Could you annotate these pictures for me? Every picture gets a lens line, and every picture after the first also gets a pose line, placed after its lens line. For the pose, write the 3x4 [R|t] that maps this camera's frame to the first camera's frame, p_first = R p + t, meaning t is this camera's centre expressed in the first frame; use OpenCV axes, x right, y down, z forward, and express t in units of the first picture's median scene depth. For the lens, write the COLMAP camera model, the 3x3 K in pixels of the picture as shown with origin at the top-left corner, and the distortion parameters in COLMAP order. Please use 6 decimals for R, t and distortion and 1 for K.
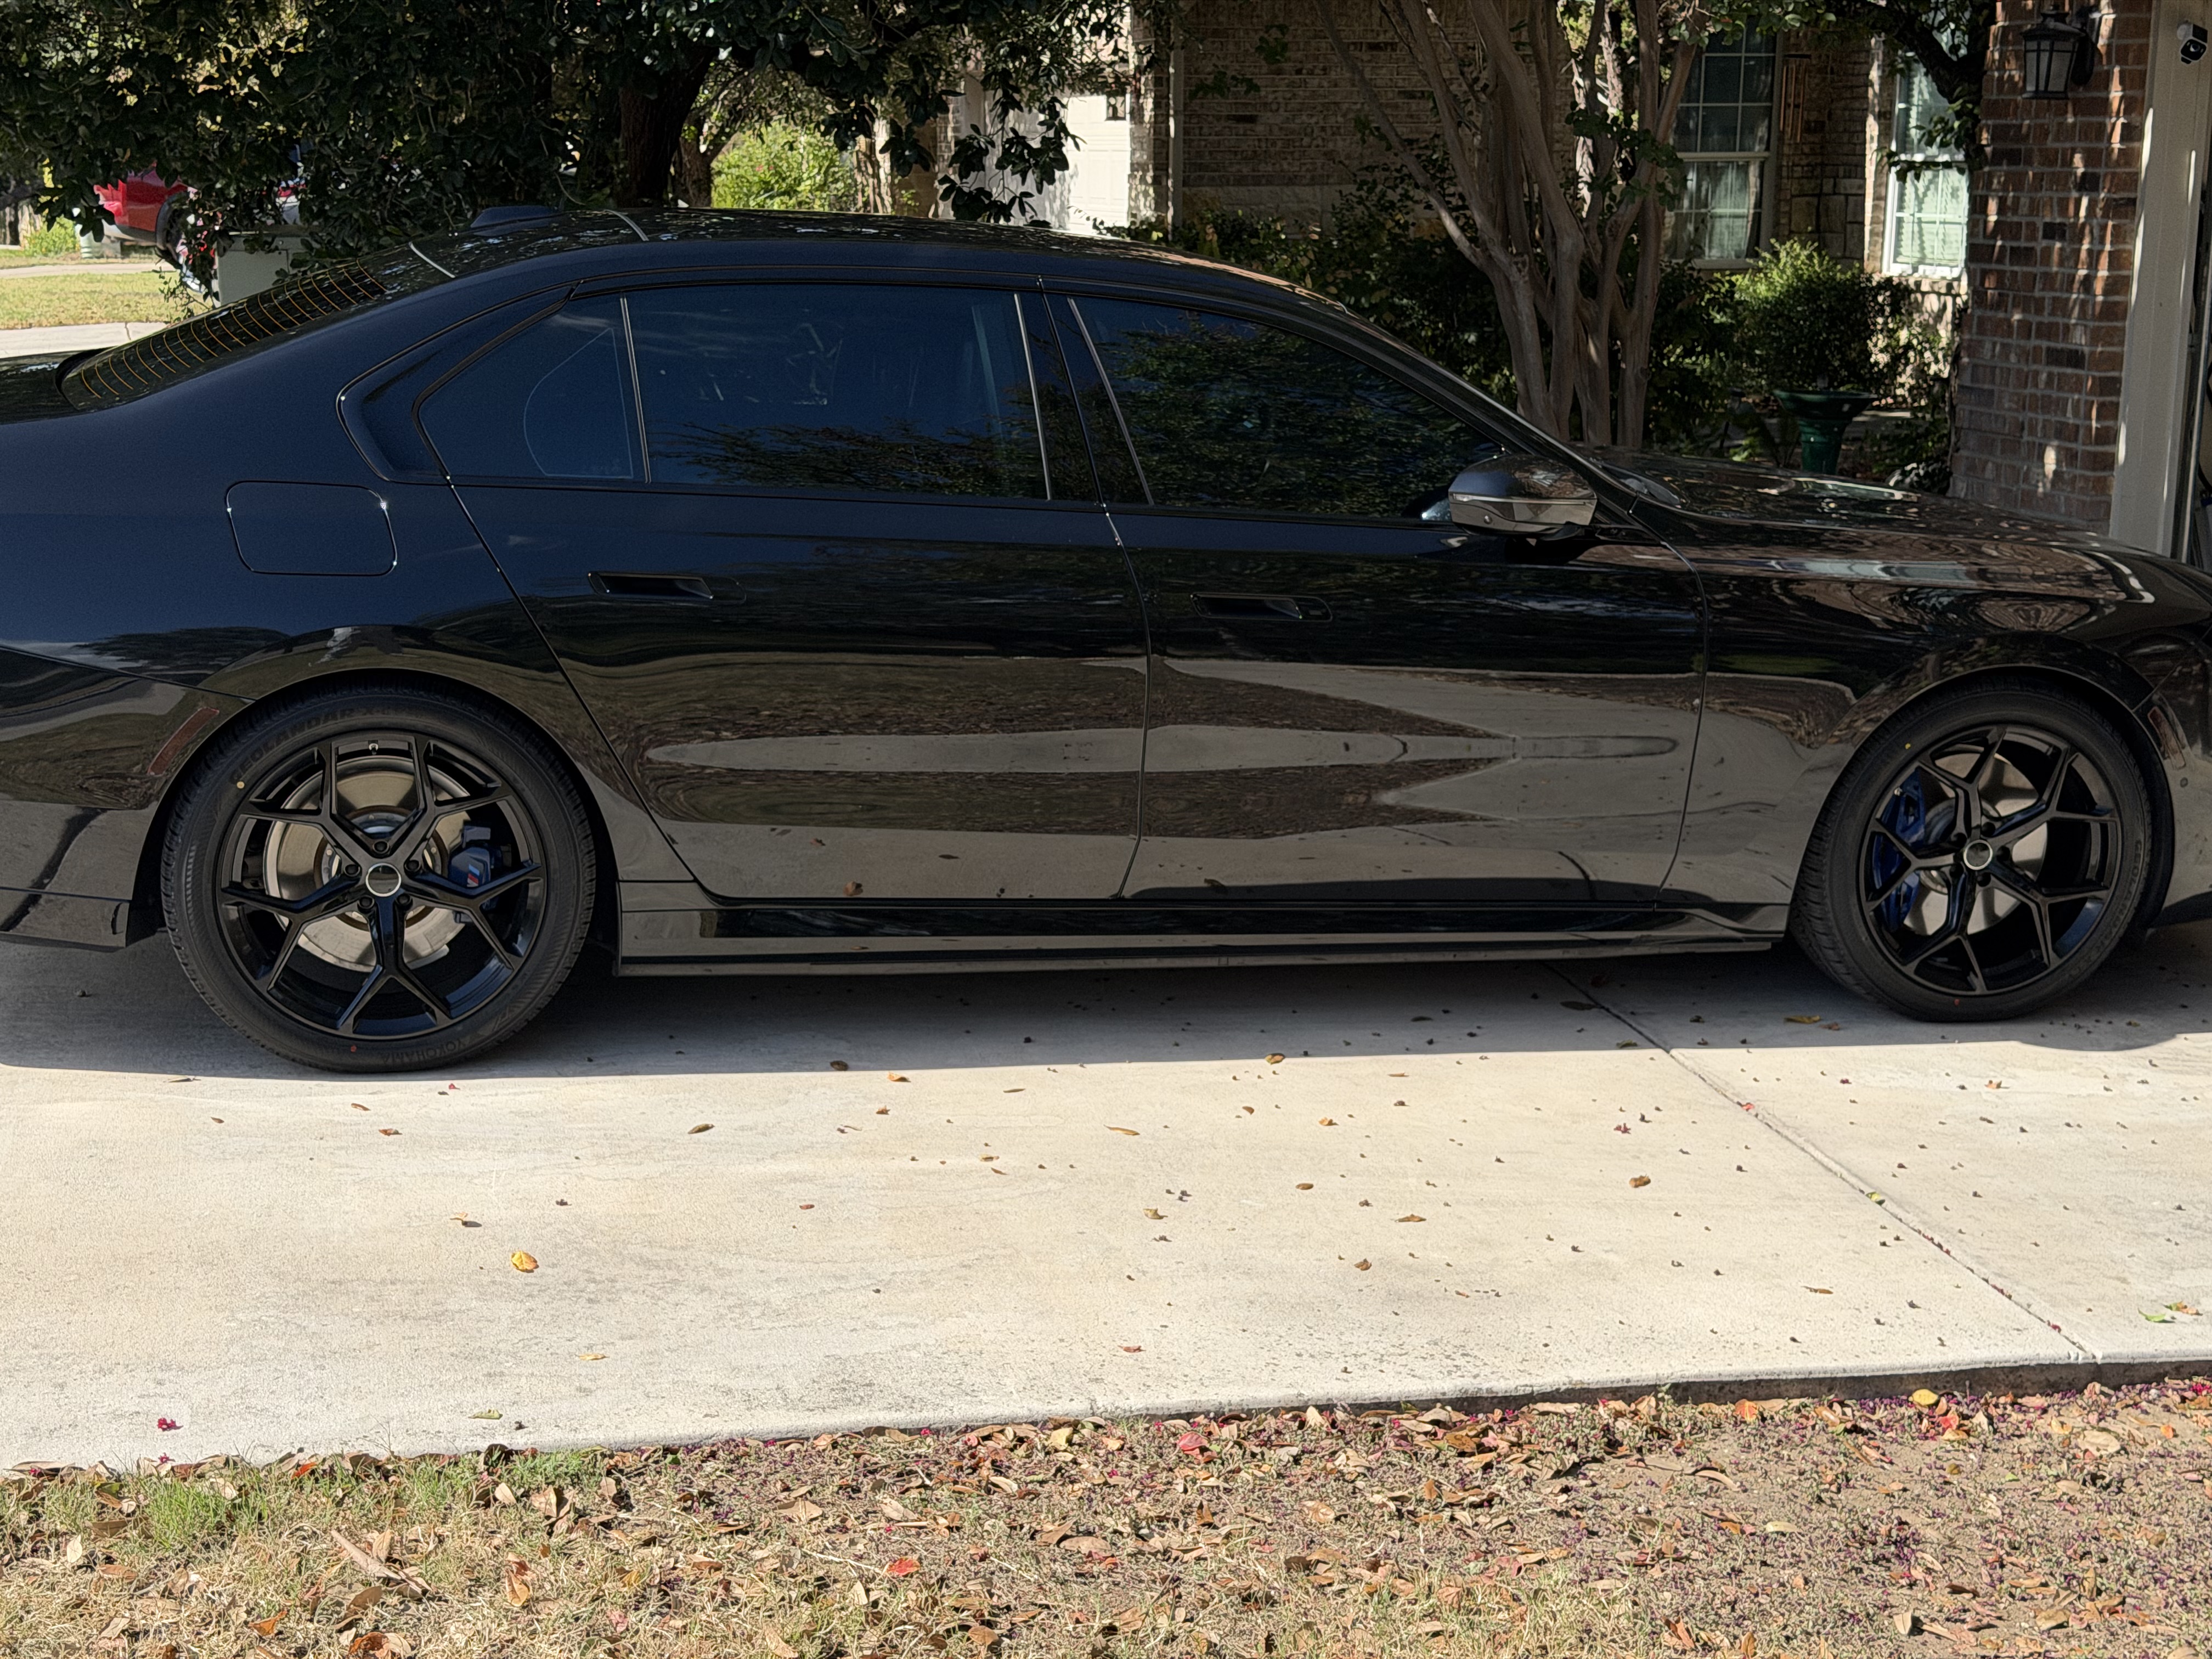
lens RADIAL K [[3060.6, 0, 1099.4], [0, 3060.6, 832.1], [0, 0, 1]] dist [0.218956, -0.399350]
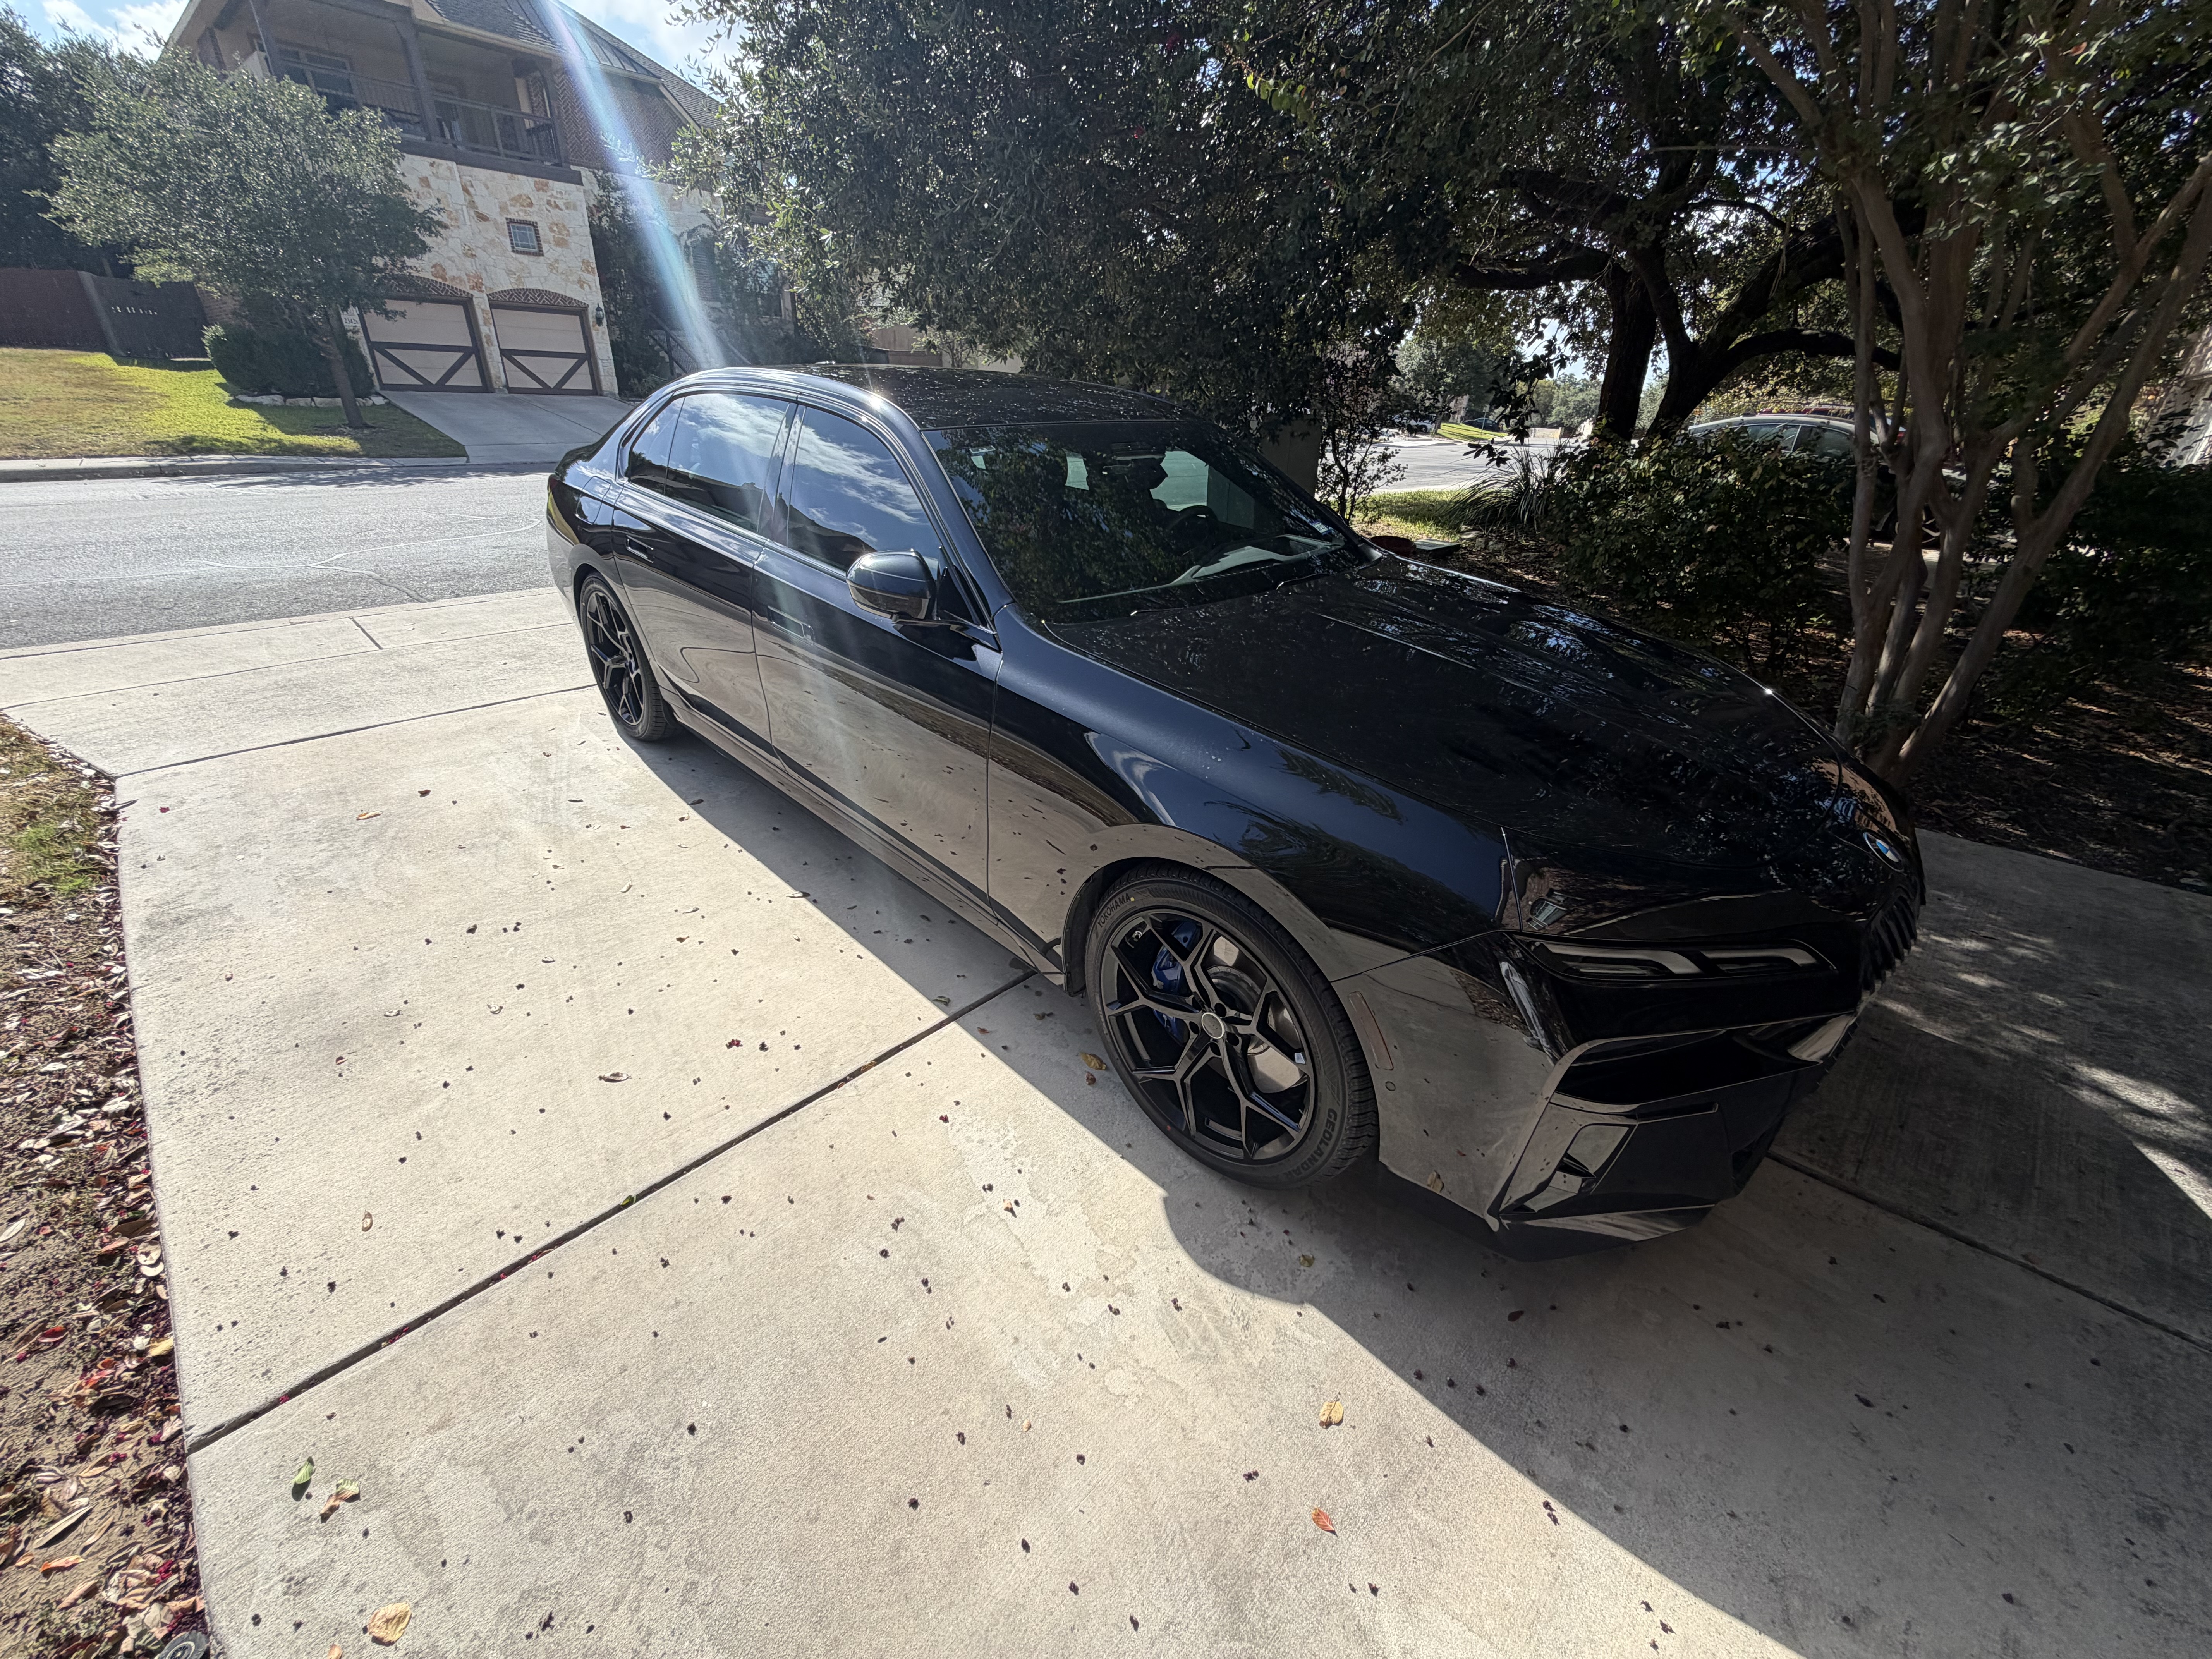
lens RADIAL K [[882.2, 0, 1096.1], [0, 882.2, 826.5], [0, 0, 1]] dist [-0.000617, 0.000059]
pose [[0.520720, 0.386295, -0.761333, 0.463490], [-0.215212, 0.922370, 0.320808, -0.141035], [0.826157, -0.003203, 0.563431, 0.806014]]
